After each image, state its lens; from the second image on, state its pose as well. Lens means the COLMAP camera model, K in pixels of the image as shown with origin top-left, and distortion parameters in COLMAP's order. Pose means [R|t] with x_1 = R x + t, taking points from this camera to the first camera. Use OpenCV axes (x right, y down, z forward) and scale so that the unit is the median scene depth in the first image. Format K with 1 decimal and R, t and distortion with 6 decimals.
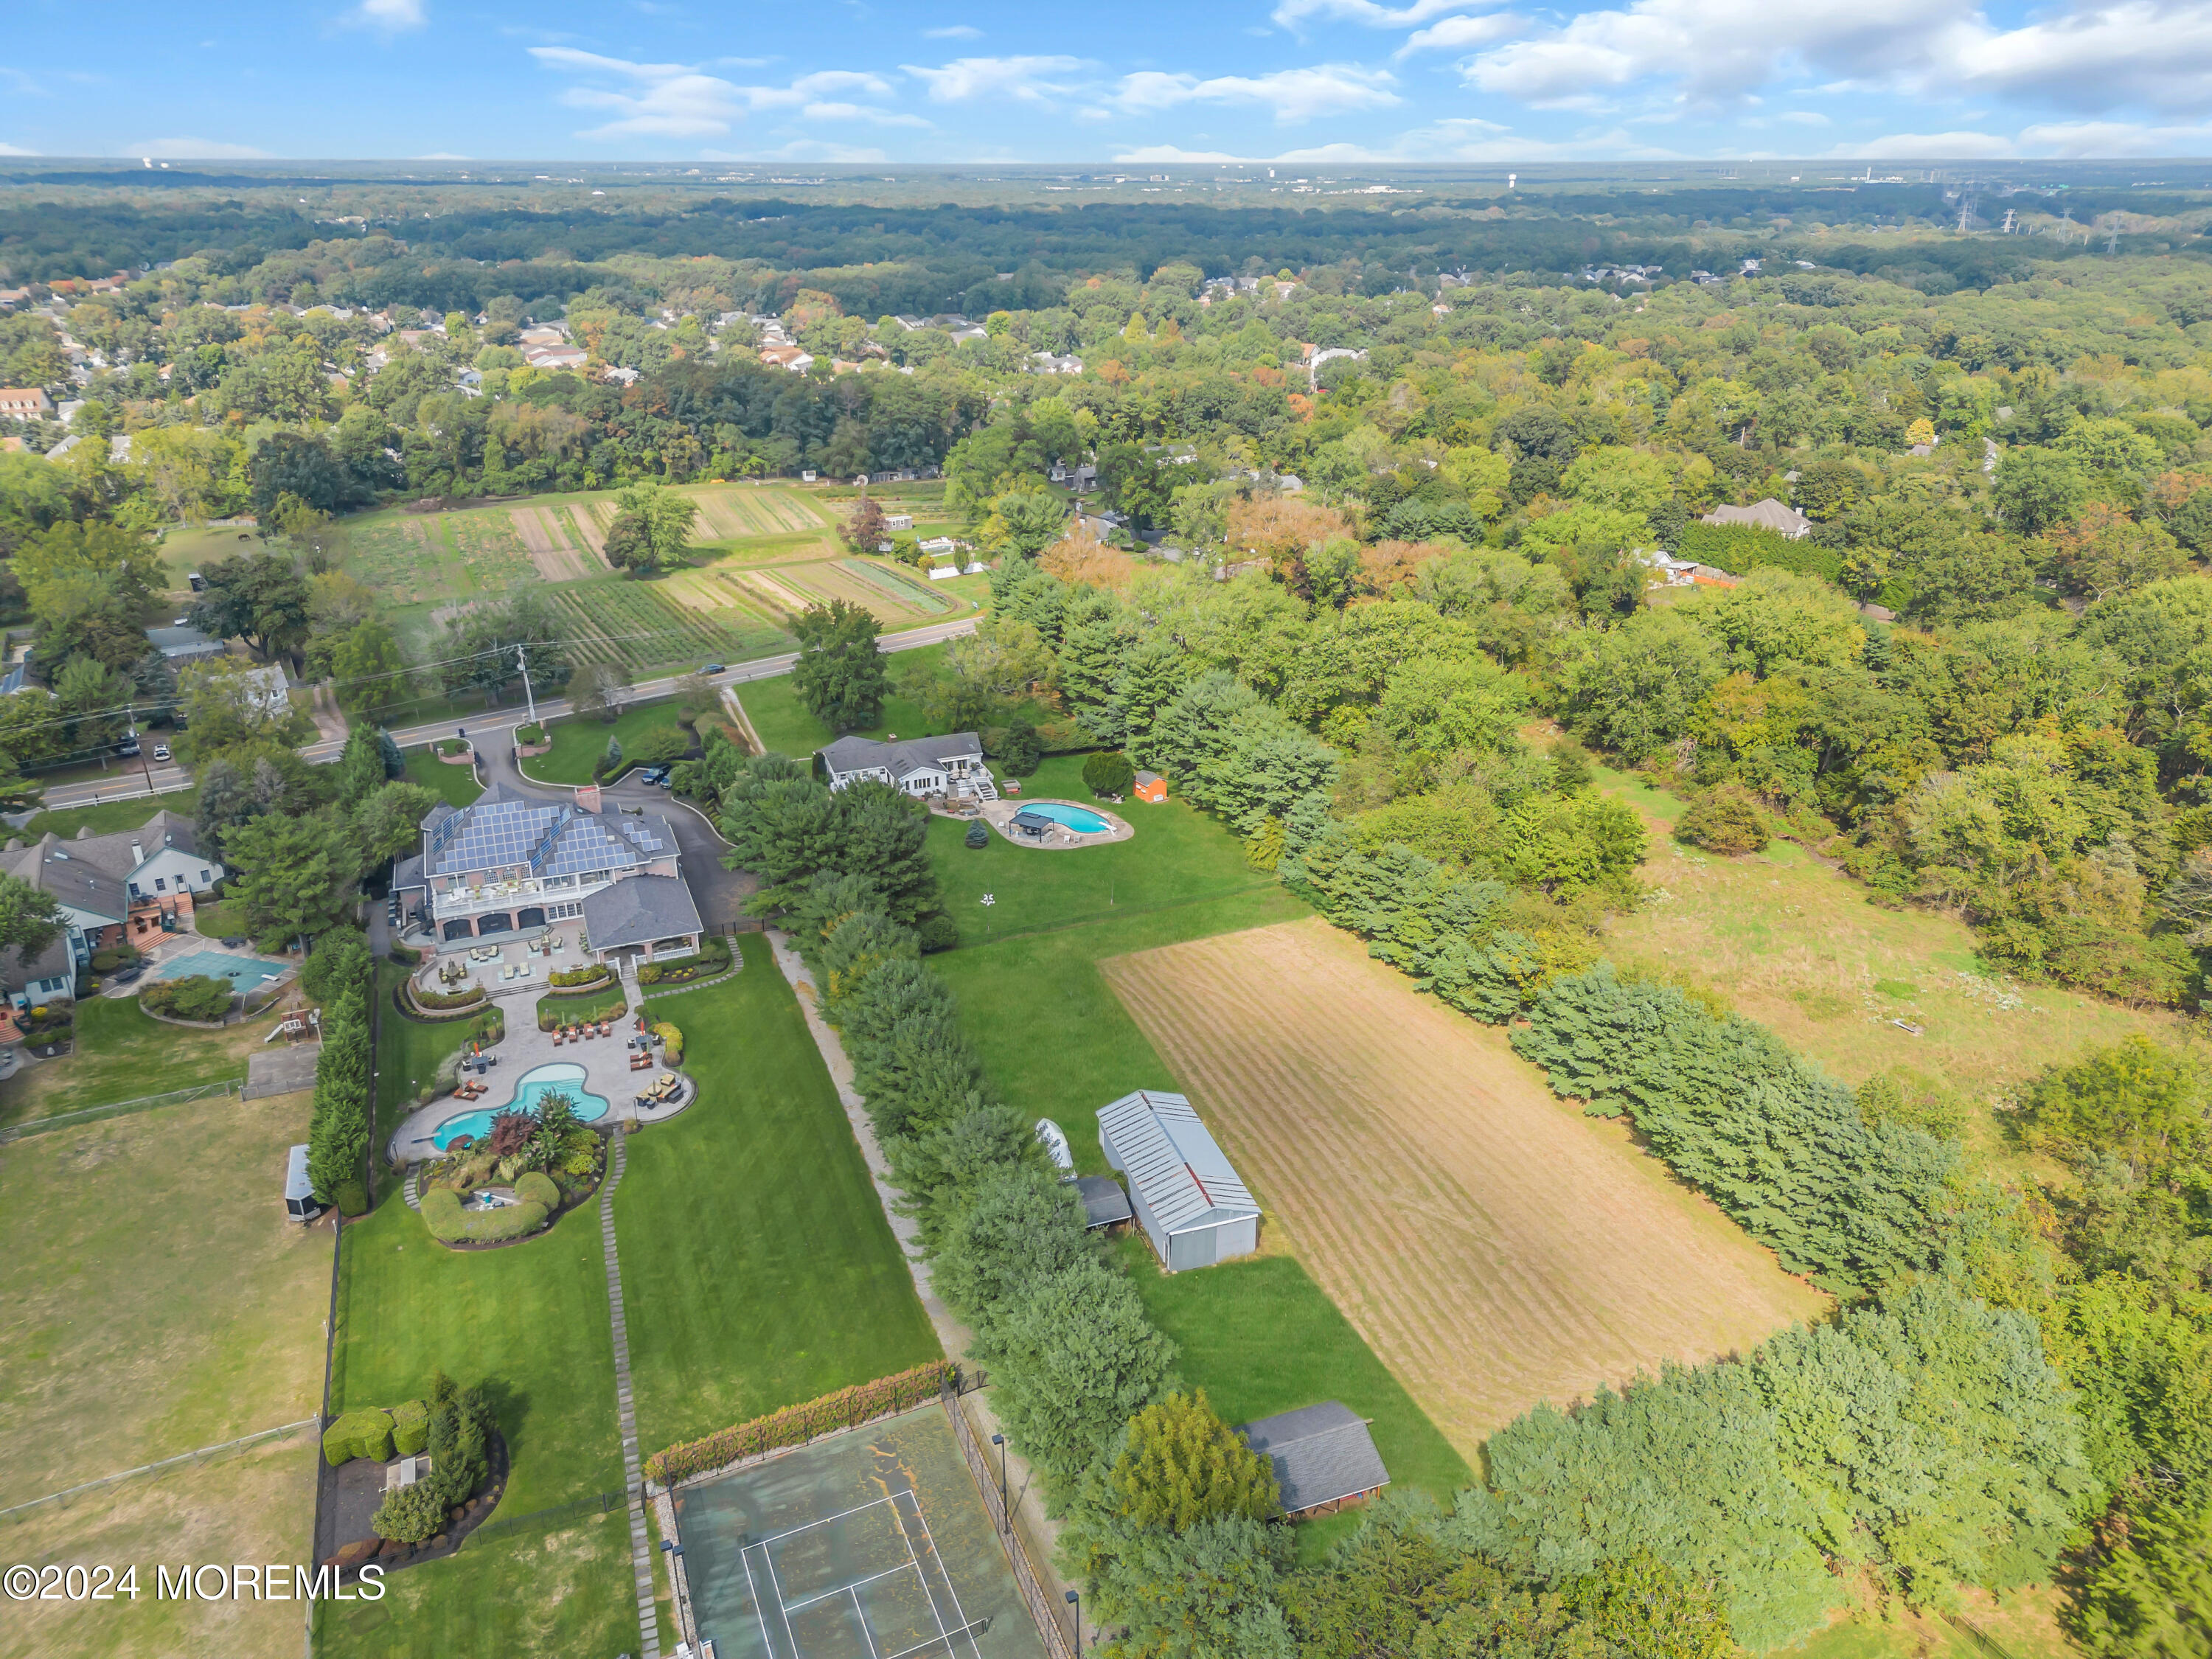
lens RADIAL K [[1541.1, 0, 1106.5], [0, 1541.1, 822.1], [0, 0, 1]] dist [0.073007, -0.075658]
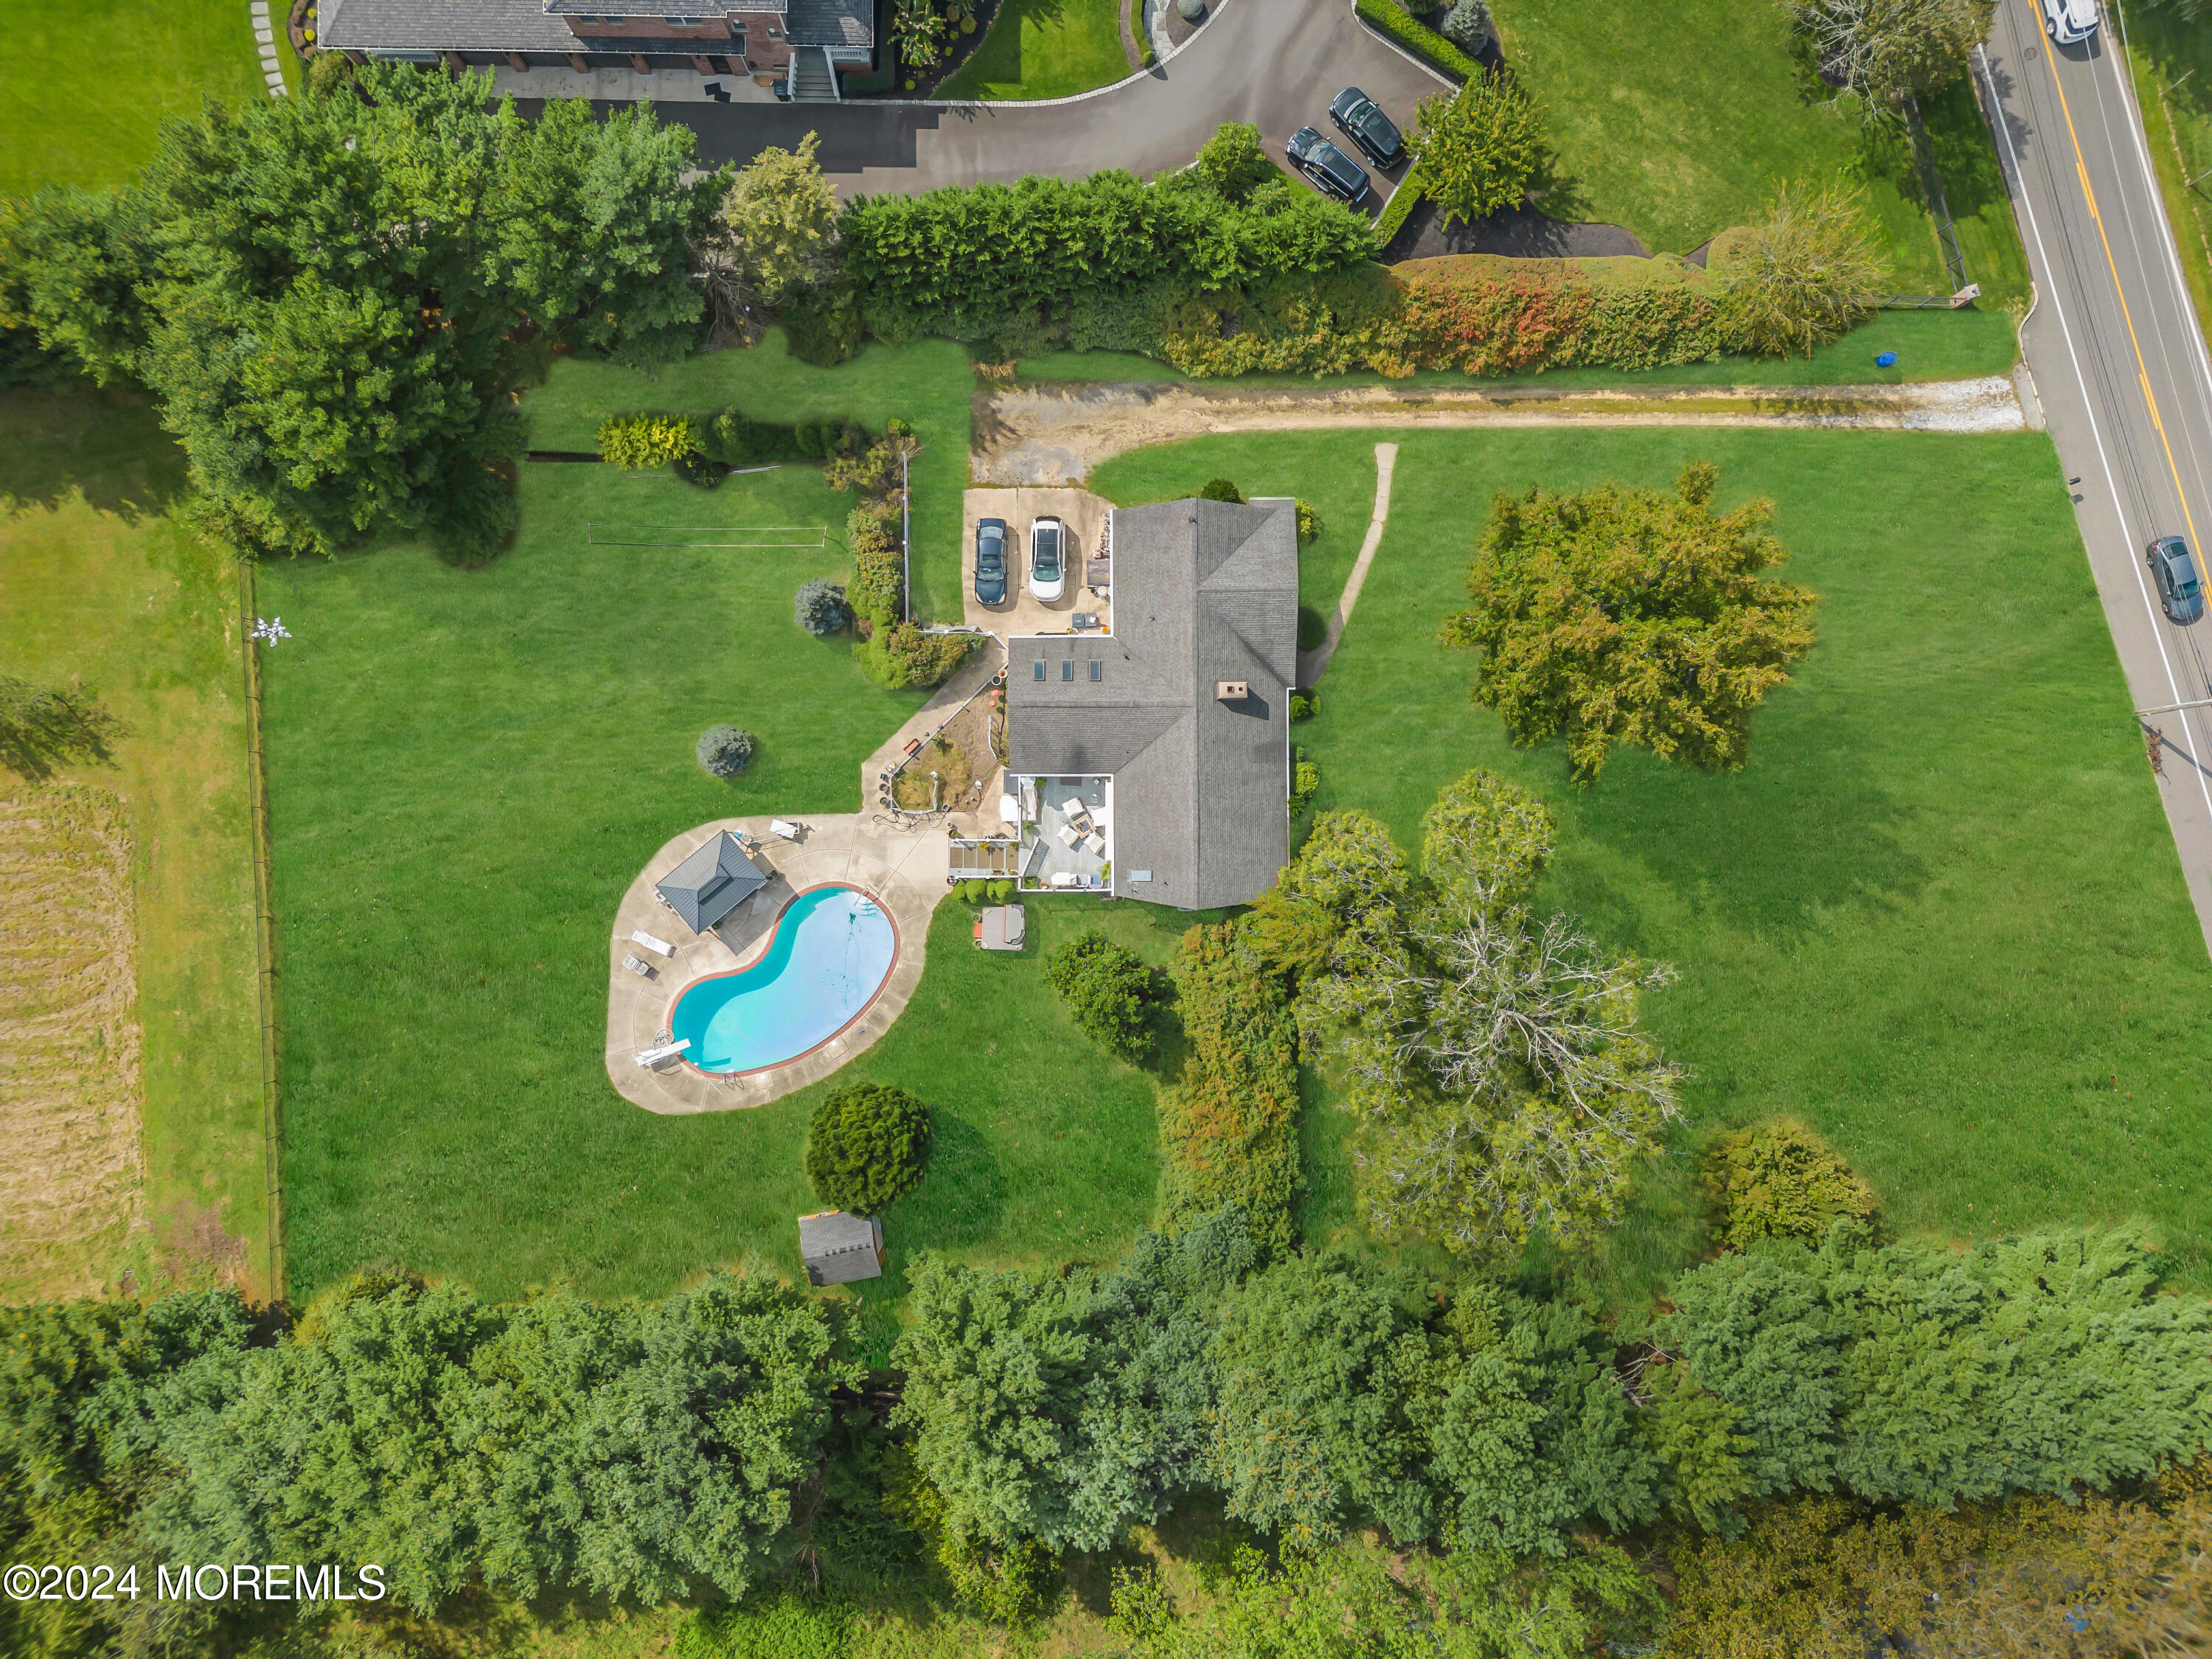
lens RADIAL K [[1541.1, 0, 1106.5], [0, 1541.1, 822.1], [0, 0, 1]] dist [0.073007, -0.075658]
pose [[-0.385938, 0.922491, -0.007848, -0.099463], [-0.367864, -0.146088, 0.918332, -0.408095], [0.846007, 0.357306, 0.395732, 0.871154]]
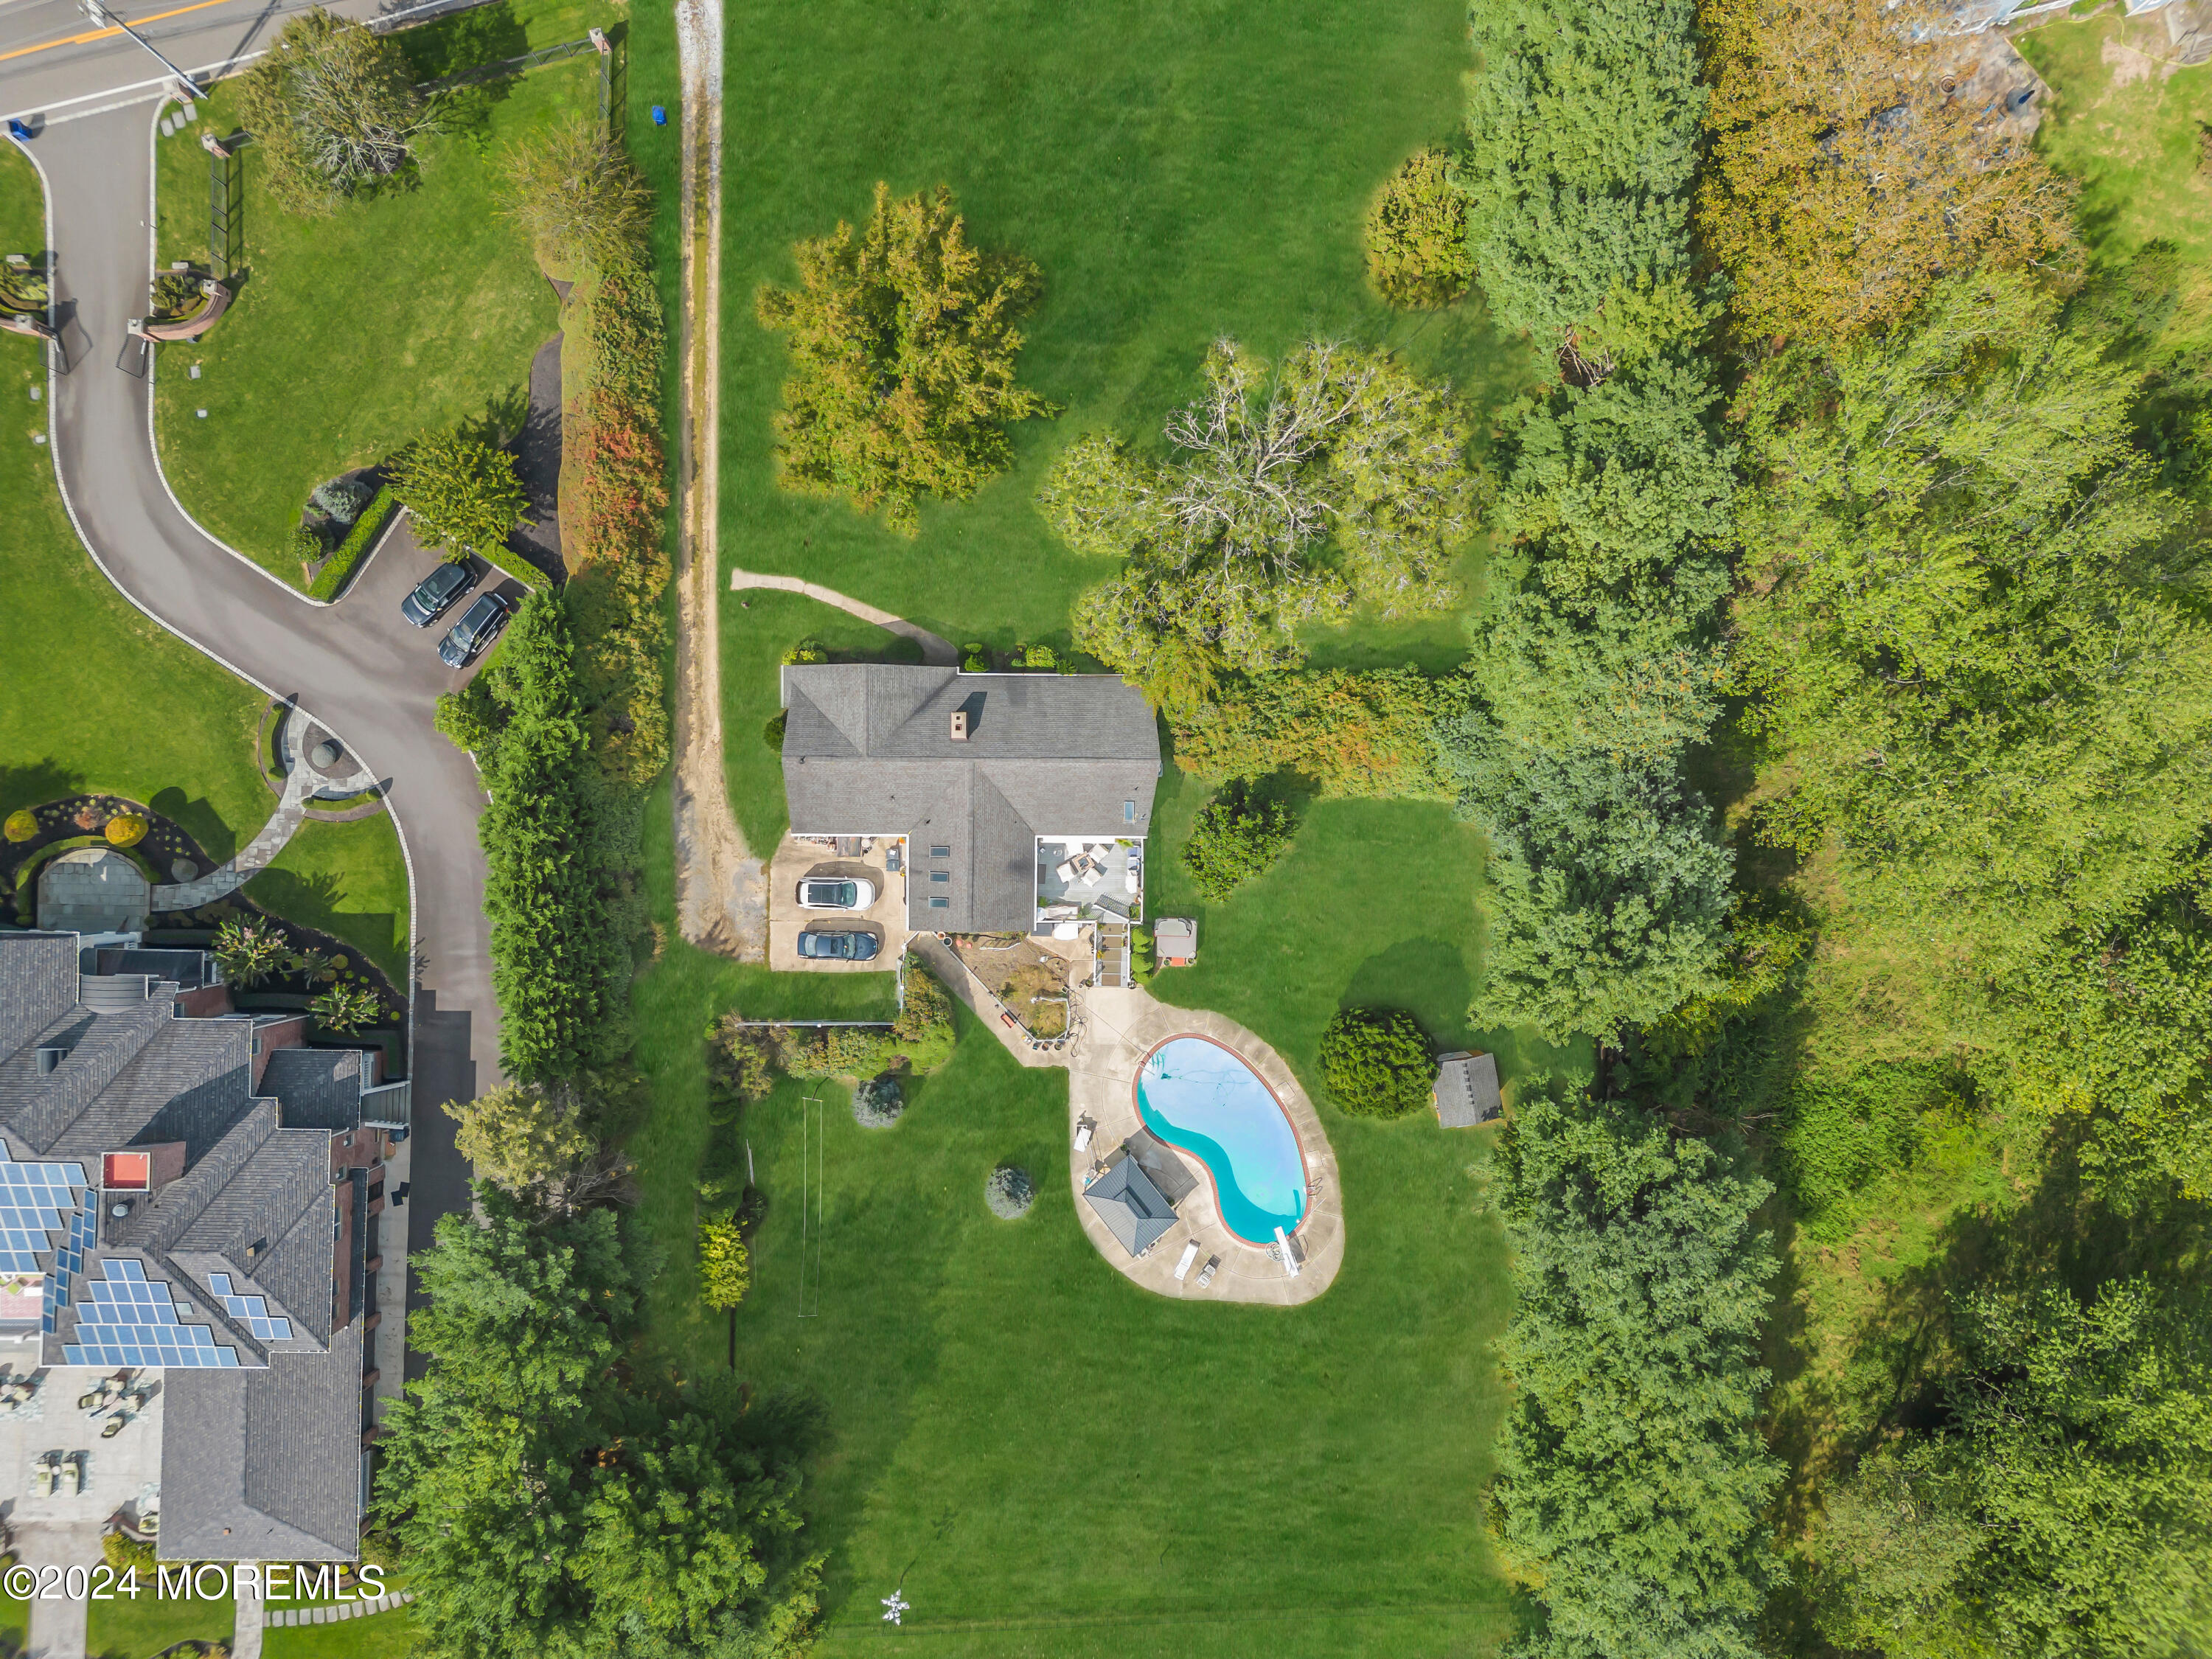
lens RADIAL K [[1537.6, 0, 1106.3], [0, 1537.6, 825.4], [0, 0, 1]] dist [0.070131, -0.067601]
pose [[0.918168, 0.396182, 0.002787, -0.098679], [-0.159058, 0.362164, 0.918443, -0.442351], [0.362861, -0.843728, 0.395544, 0.864632]]
